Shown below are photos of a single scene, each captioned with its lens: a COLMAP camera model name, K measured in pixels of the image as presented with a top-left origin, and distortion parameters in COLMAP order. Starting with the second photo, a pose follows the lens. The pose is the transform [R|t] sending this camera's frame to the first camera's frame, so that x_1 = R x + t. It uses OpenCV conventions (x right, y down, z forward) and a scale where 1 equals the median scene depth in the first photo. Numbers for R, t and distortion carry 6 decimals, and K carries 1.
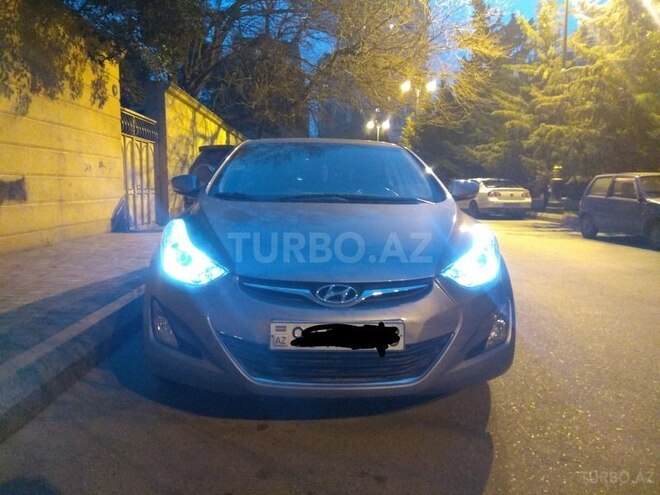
lens RADIAL K [[504.1, 0, 325.2], [0, 504.1, 251.4], [0, 0, 1]] dist [0.060761, -0.095599]
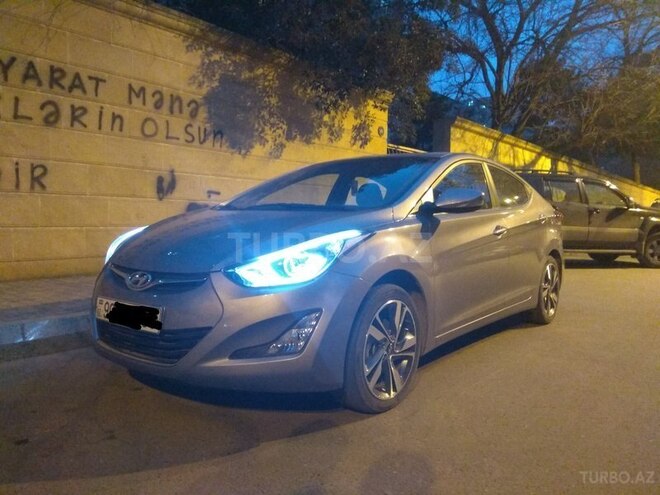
lens RADIAL K [[504.1, 0, 333.4], [0, 504.1, 252.1], [0, 0, 1]] dist [0.060761, -0.095599]
pose [[0.770995, 0.040511, -0.635552, 0.288821], [-0.082085, 0.995972, -0.036093, 0.005626], [0.631529, 0.079997, 0.771214, 0.090947]]
